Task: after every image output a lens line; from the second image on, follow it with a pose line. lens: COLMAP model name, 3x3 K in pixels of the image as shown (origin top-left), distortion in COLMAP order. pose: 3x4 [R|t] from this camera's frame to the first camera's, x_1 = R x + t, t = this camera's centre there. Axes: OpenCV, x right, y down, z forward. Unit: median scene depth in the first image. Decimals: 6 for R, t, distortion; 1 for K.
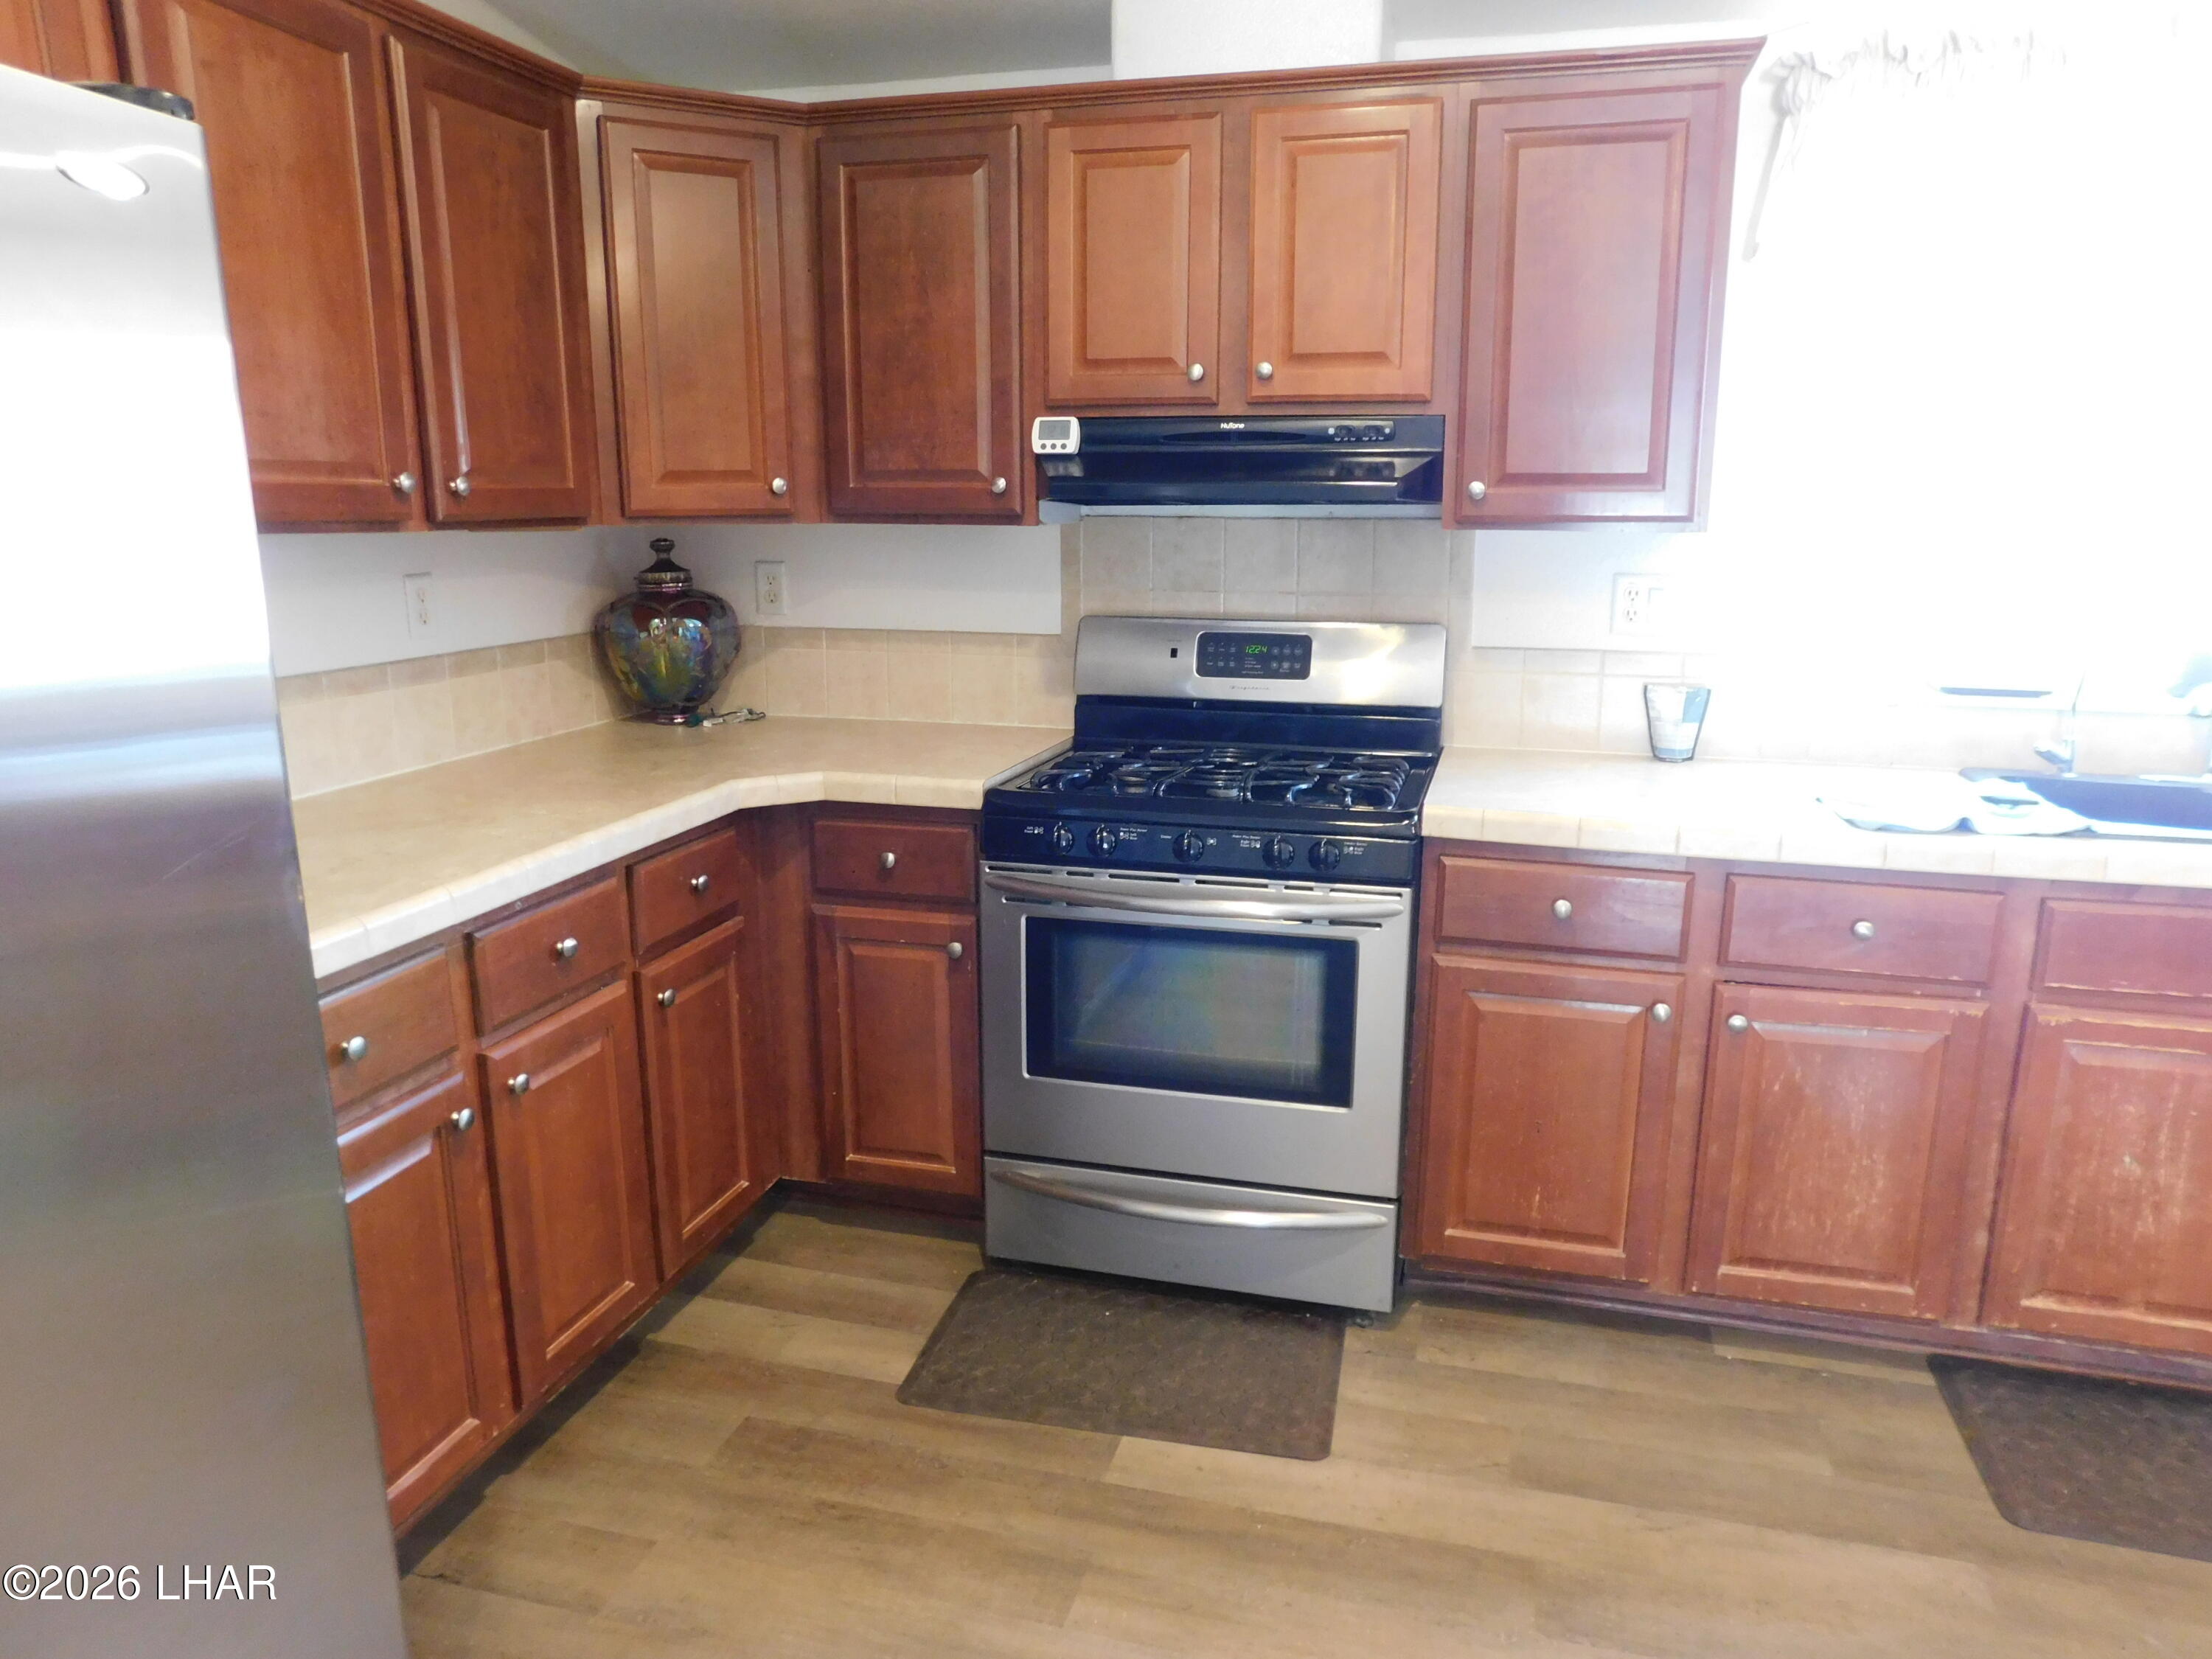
lens RADIAL K [[1463.9, 0, 1107.7], [0, 1463.9, 813.0], [0, 0, 1]] dist [-0.058066, 0.045798]
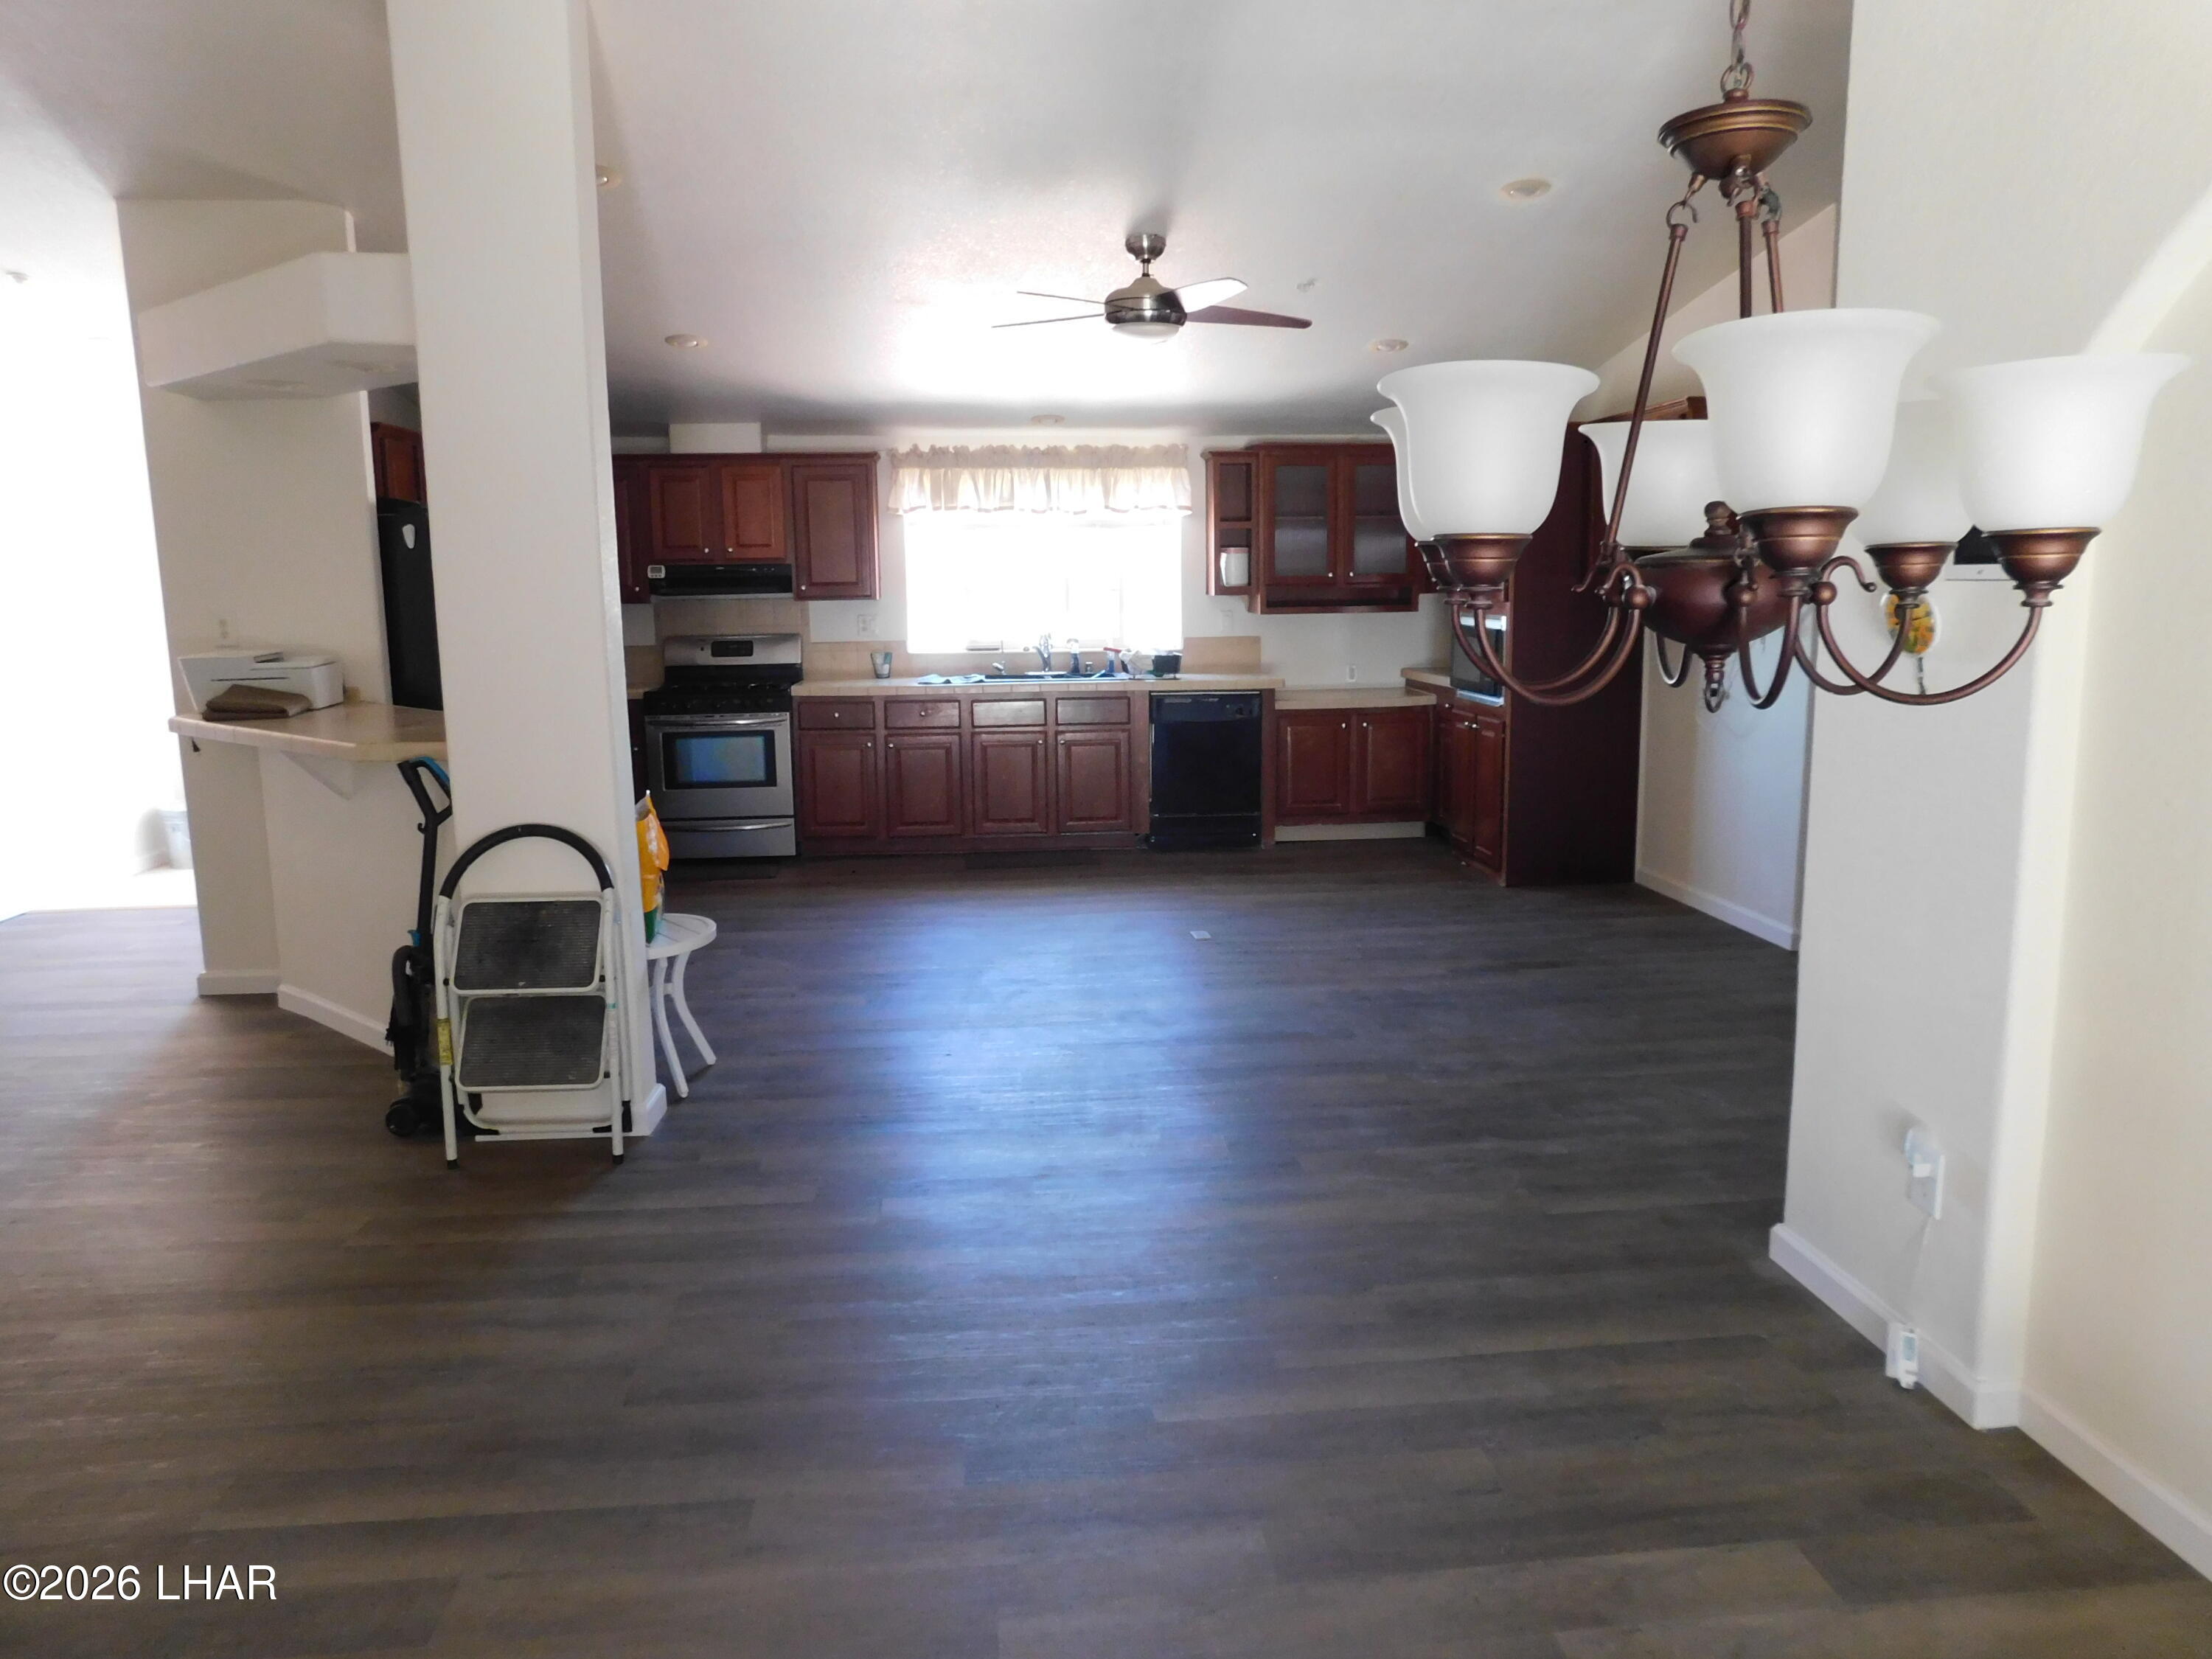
lens RADIAL K [[1463.9, 0, 1102.4], [0, 1463.9, 805.9], [0, 0, 1]] dist [-0.058066, 0.045798]
pose [[0.934568, -0.071147, 0.348599, -0.268437], [0.090840, 0.995043, -0.040454, 0.427334], [-0.343993, 0.069474, 0.936399, -2.115695]]
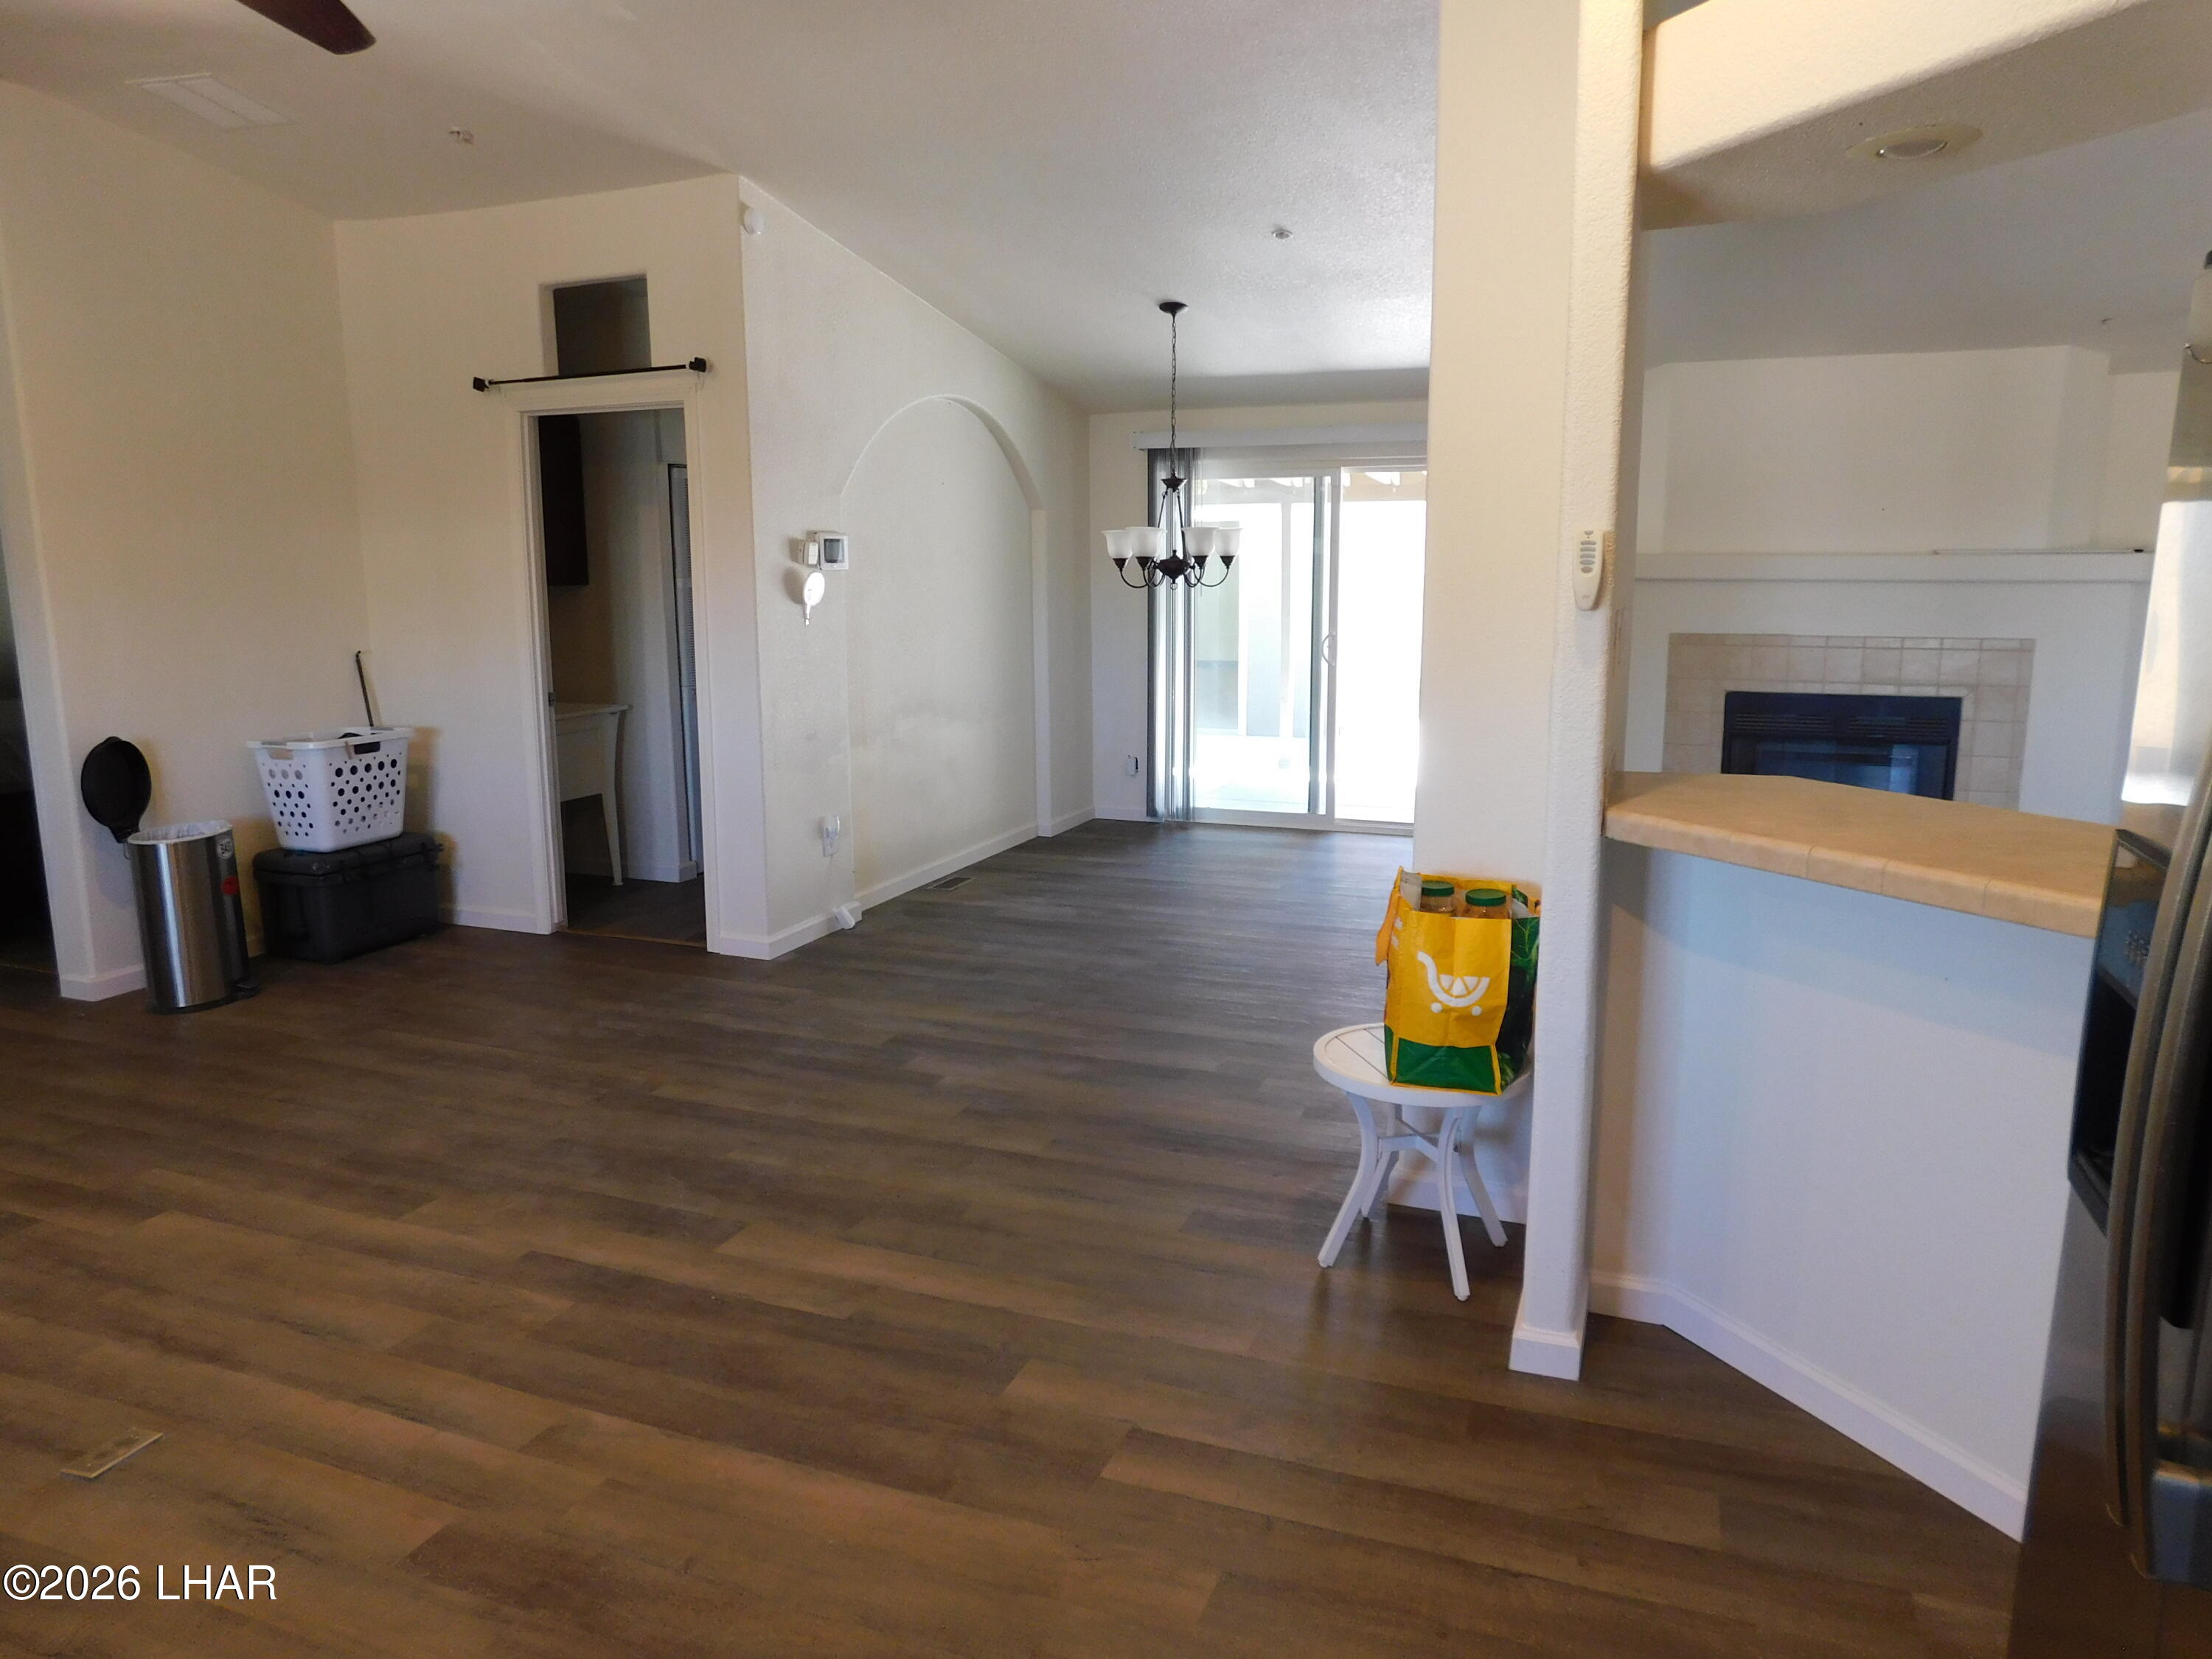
lens RADIAL K [[1463.9, 0, 1122.9], [0, 1463.9, 810.0], [0, 0, 1]] dist [-0.058066, 0.045798]
pose [[-0.995207, -0.014125, 0.096760, -0.063513], [0.022645, 0.929325, 0.368568, -0.194955], [-0.095128, 0.368993, -0.924551, 0.788271]]
